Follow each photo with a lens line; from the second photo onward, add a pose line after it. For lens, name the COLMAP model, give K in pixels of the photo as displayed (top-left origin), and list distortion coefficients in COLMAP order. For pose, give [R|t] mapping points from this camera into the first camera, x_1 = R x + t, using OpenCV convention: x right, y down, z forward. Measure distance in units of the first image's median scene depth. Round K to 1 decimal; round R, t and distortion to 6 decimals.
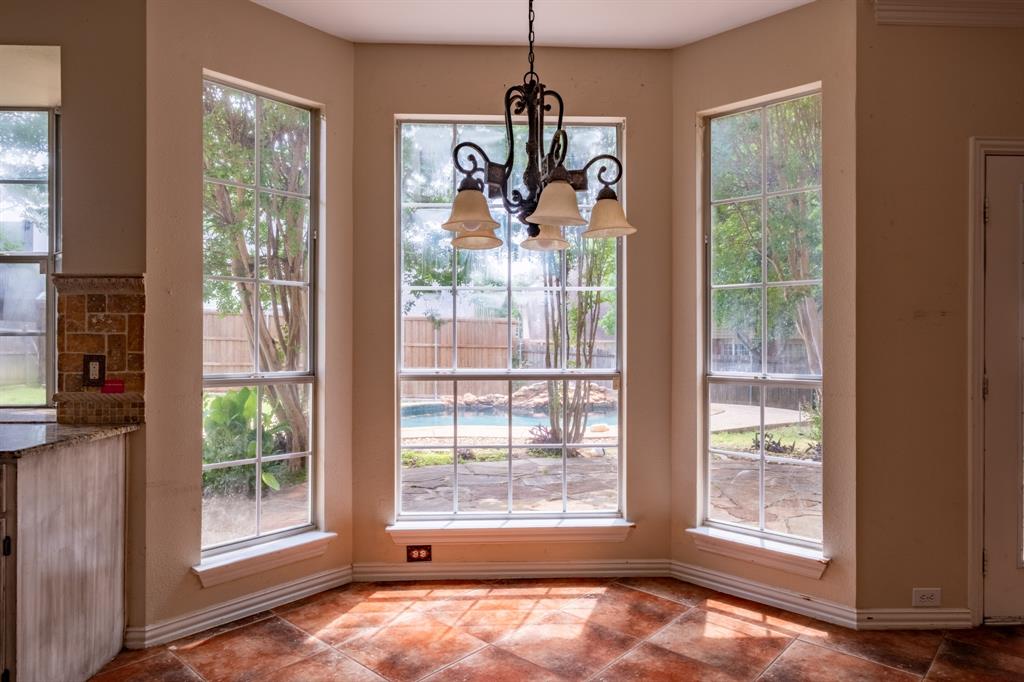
lens RADIAL K [[629.7, 0, 514.1], [0, 629.7, 341.8], [0, 0, 1]] dist [0.004070, 0.001666]
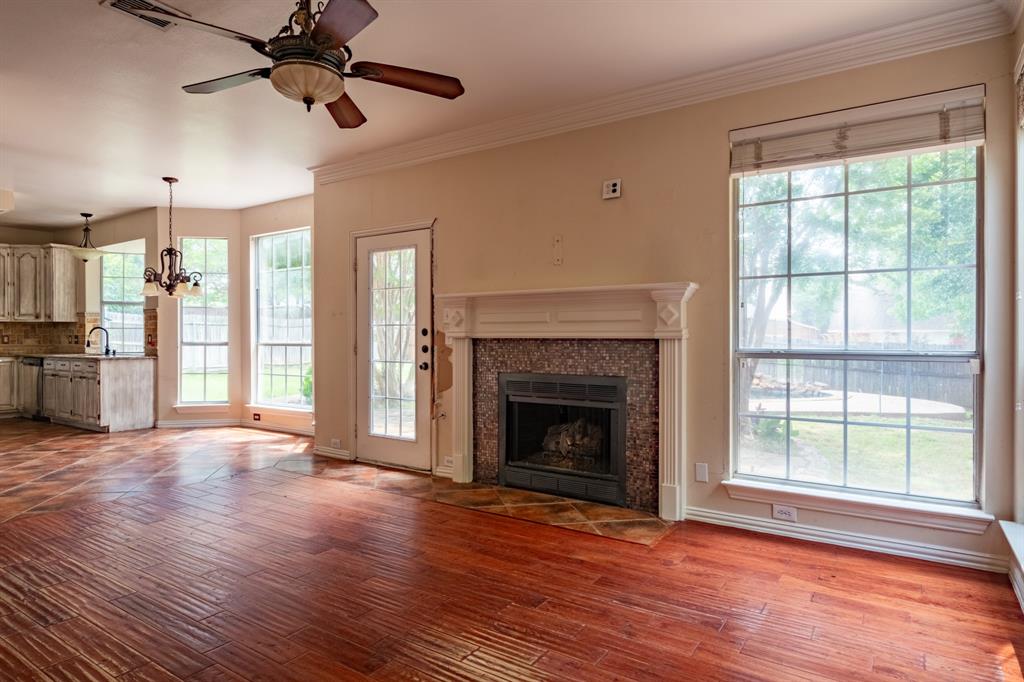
lens RADIAL K [[588.5, 0, 510.1], [0, 588.5, 339.0], [0, 0, 1]] dist [-0.005620, 0.001509]
pose [[0.803886, 0.000626, -0.594783, 2.523396], [0.005553, 0.999948, 0.008558, 0.029036], [0.594758, -0.010182, 0.803840, -0.296413]]
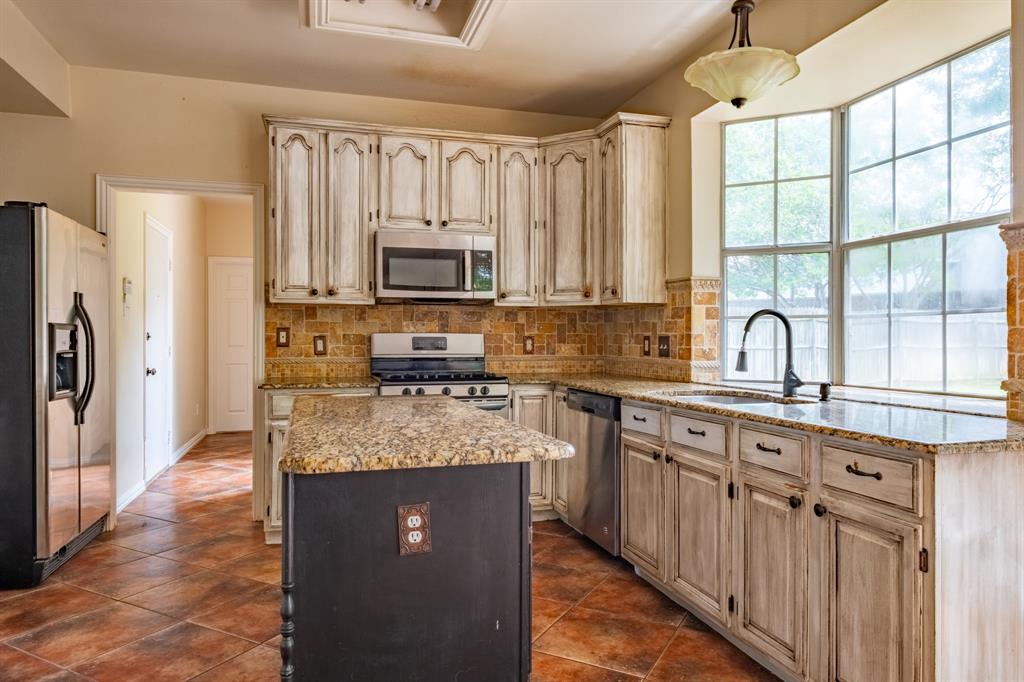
lens RADIAL K [[662.8, 0, 512.9], [0, 662.8, 338.9], [0, 0, 1]] dist [0.000555, 0.003813]
pose [[0.237991, -0.001168, -0.971267, -0.078139], [0.003570, 0.999994, -0.000328, 0.028993], [0.971261, -0.003389, 0.237994, 0.217908]]
